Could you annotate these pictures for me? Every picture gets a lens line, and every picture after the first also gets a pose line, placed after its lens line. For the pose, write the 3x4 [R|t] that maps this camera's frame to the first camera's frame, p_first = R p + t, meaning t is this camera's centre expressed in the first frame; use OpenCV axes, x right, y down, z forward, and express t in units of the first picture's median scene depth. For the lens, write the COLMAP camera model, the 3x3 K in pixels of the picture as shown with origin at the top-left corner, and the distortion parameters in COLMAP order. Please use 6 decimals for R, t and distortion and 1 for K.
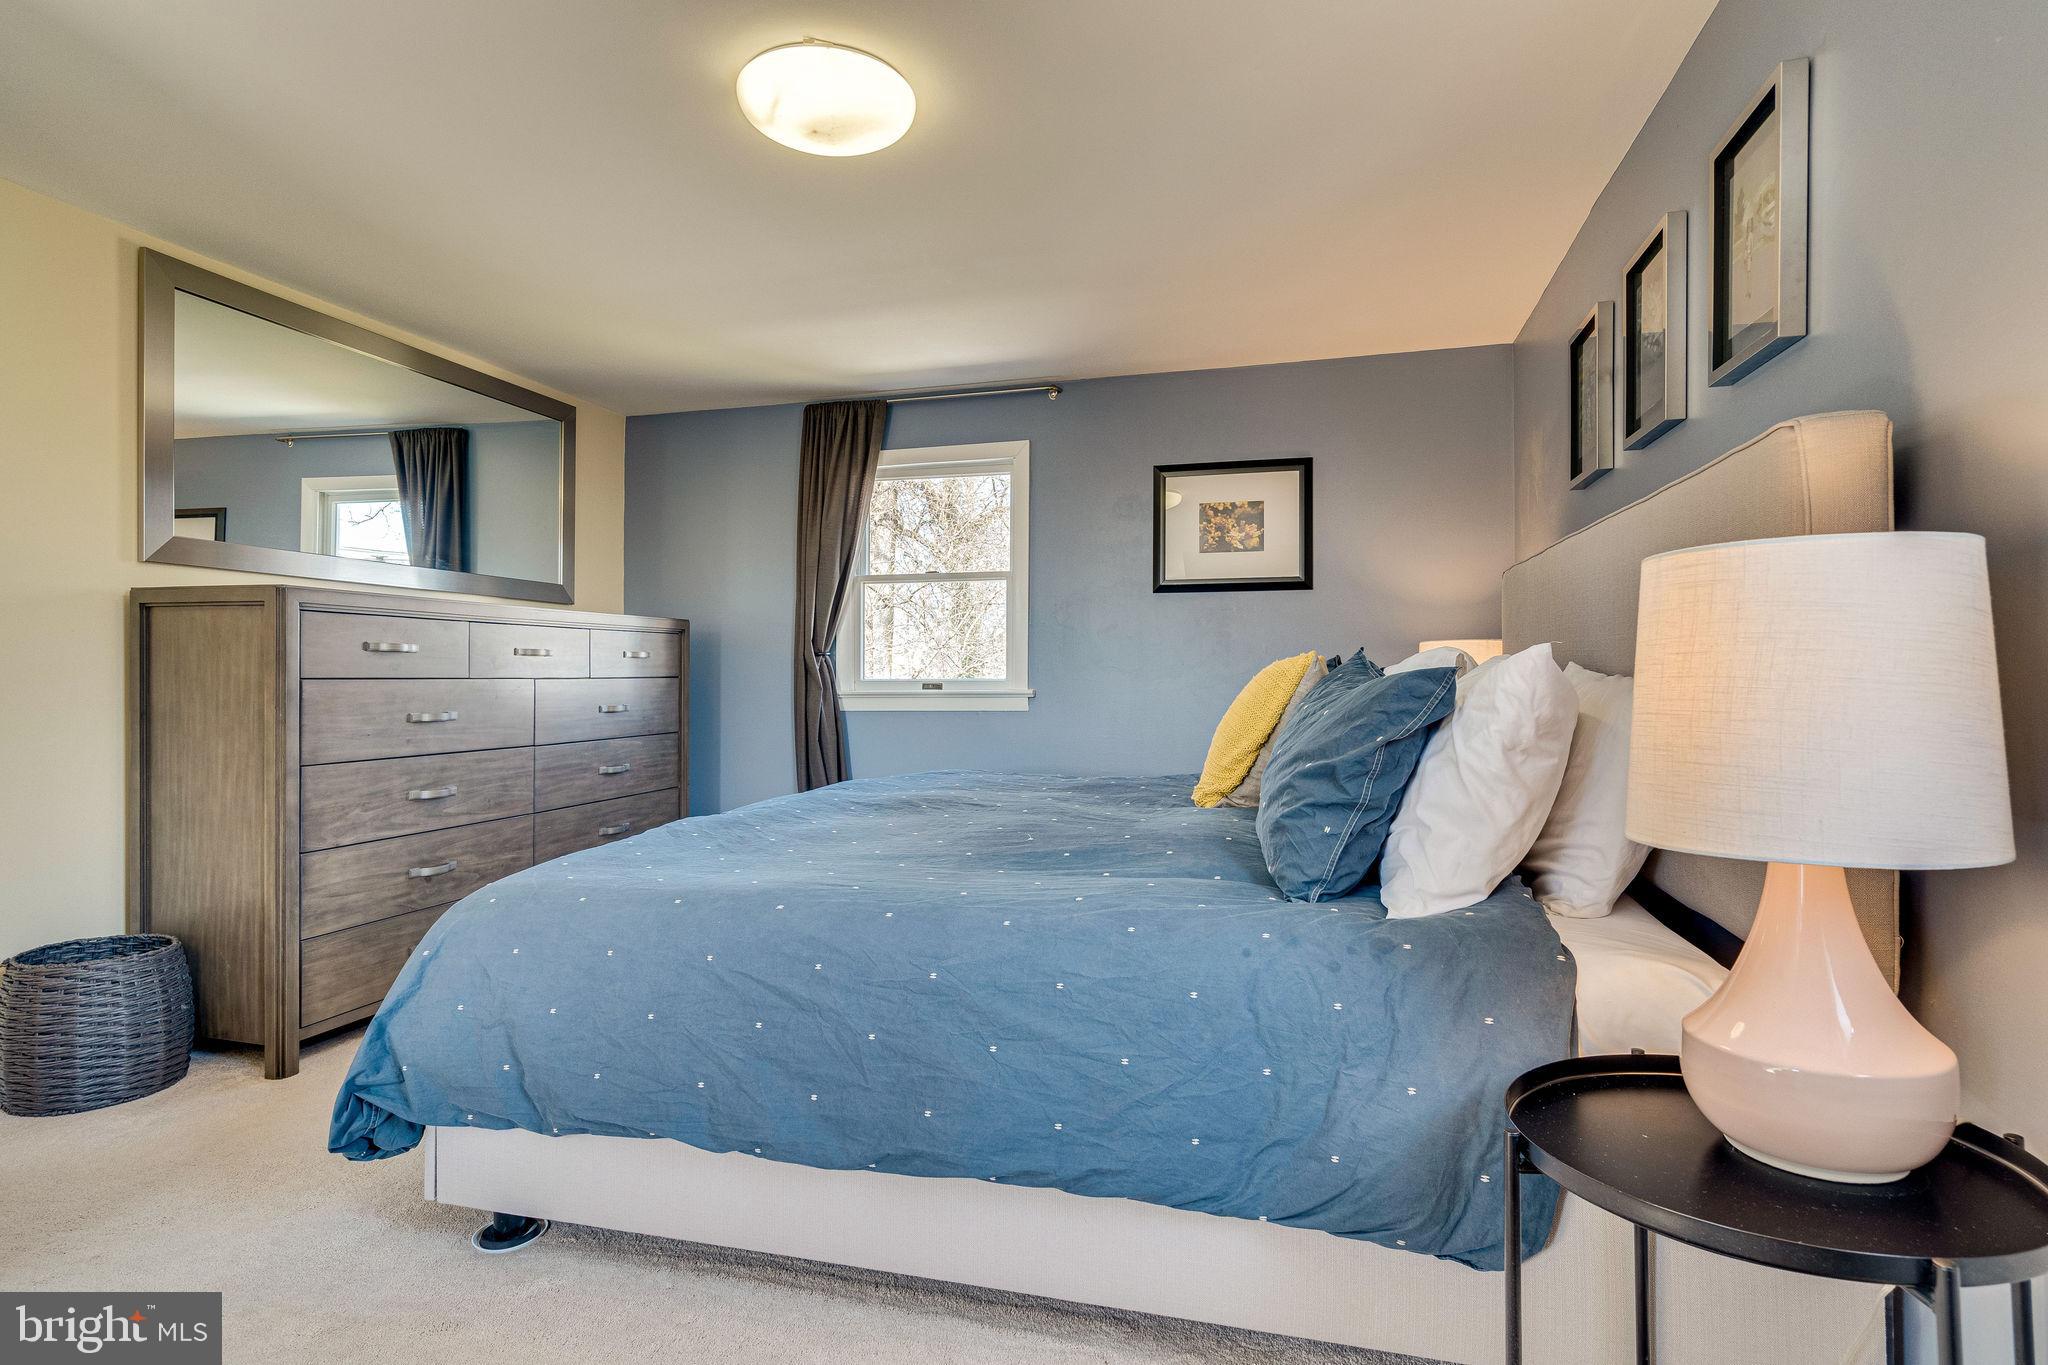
lens RADIAL K [[1054.5, 0, 1024.0], [0, 1054.5, 682.5], [0, 0, 1]] dist [0.005798, 0.001073]
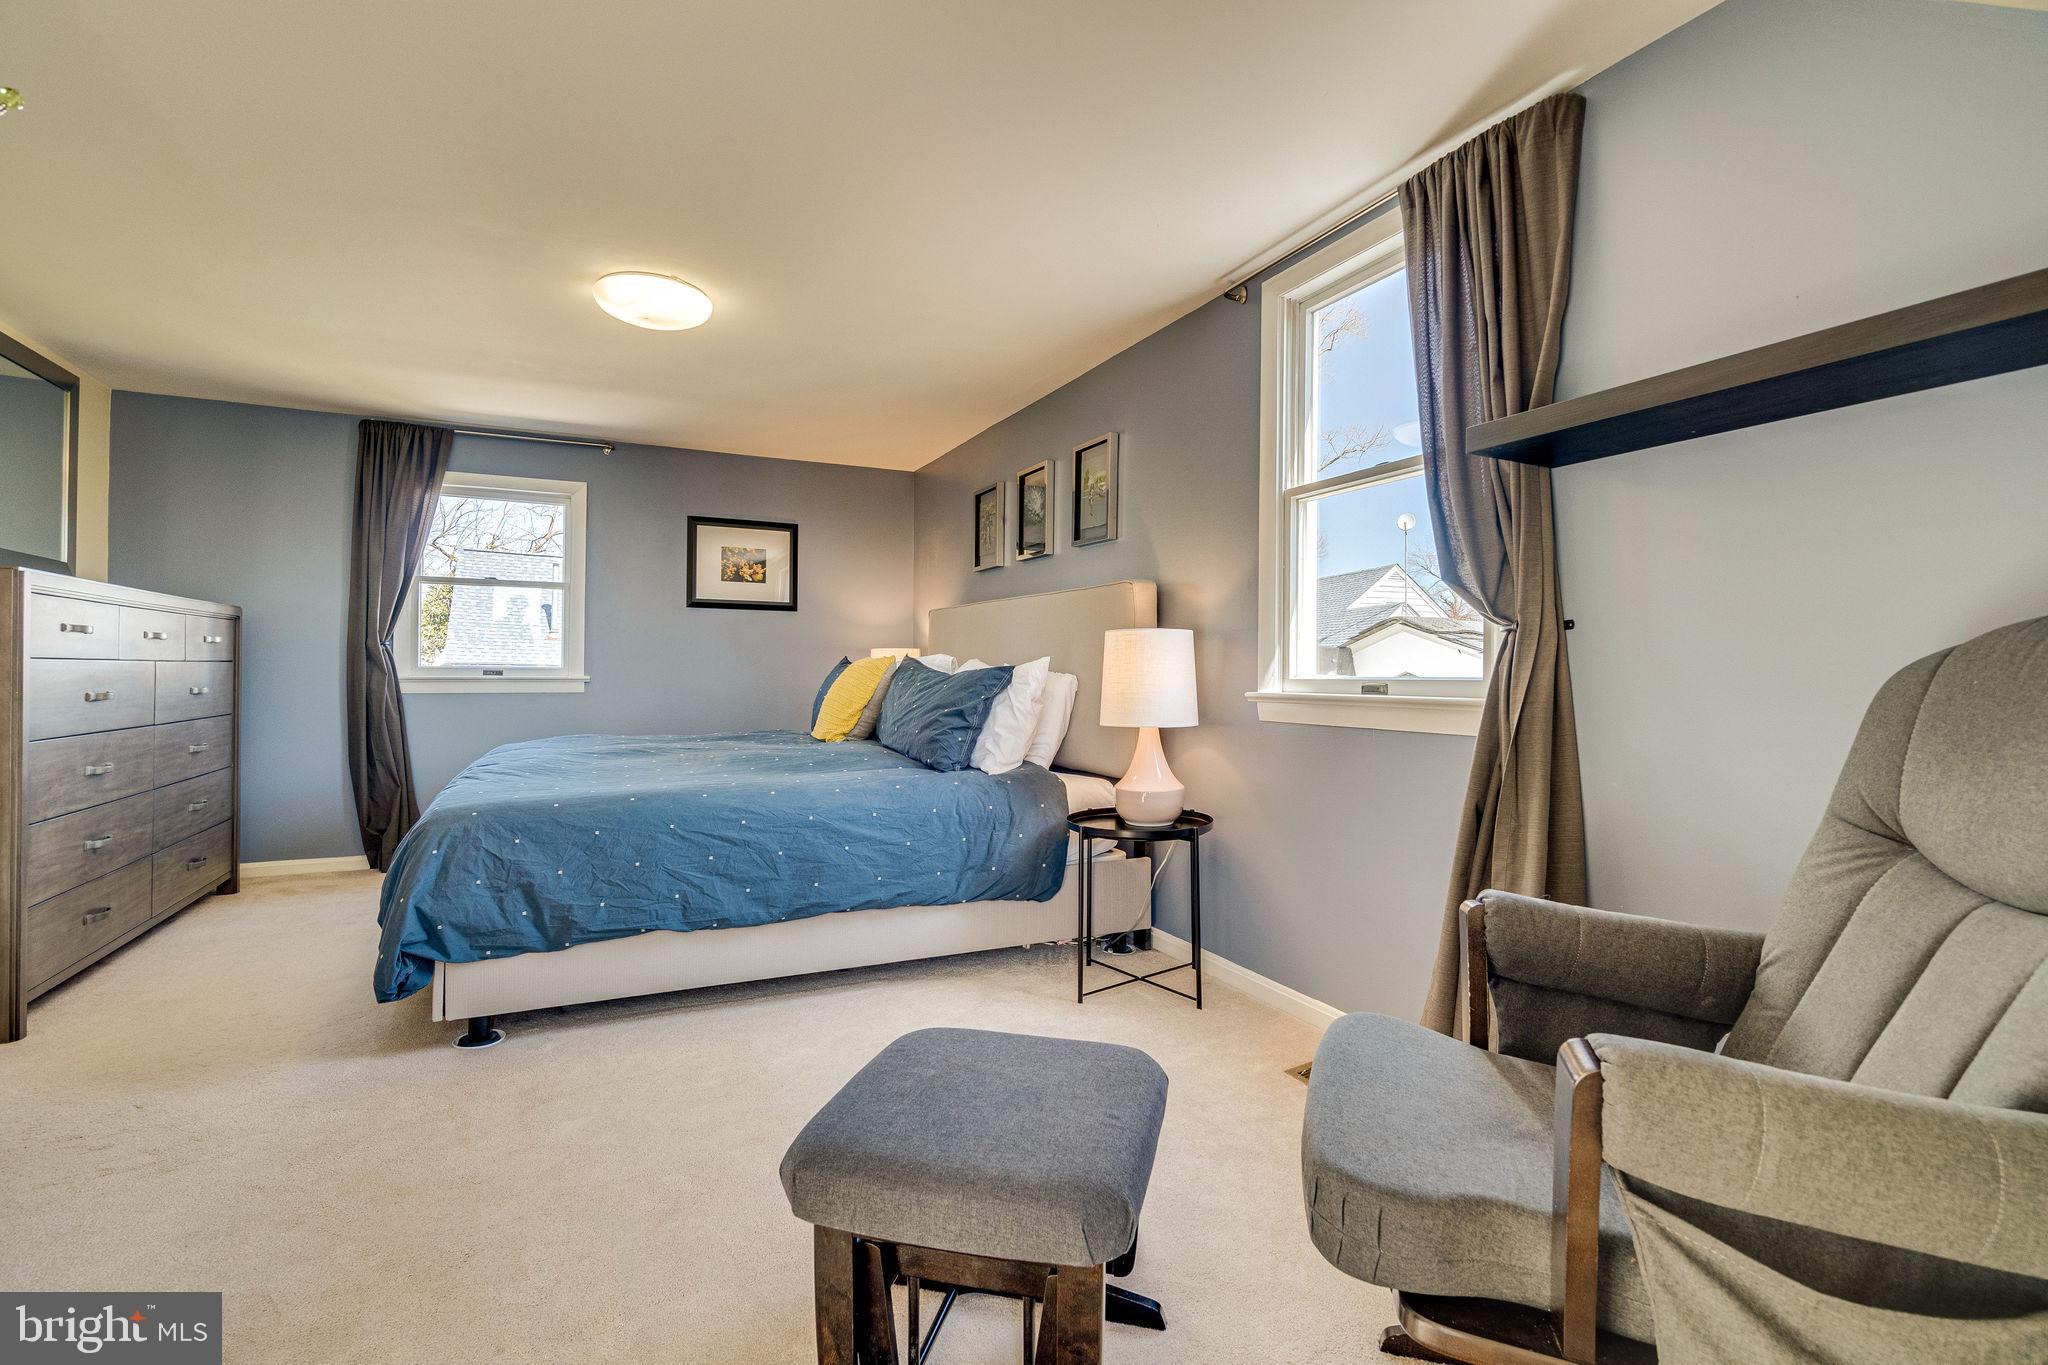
lens RADIAL K [[930.0, 0, 1018.6], [0, 930.0, 669.8], [0, 0, 1]] dist [0.000112, 0.000574]
pose [[0.757967, 0.012613, 0.652171, -0.424200], [-0.009192, 0.999920, -0.008654, 0.005133], [-0.652228, 0.000564, 0.758022, -0.262484]]
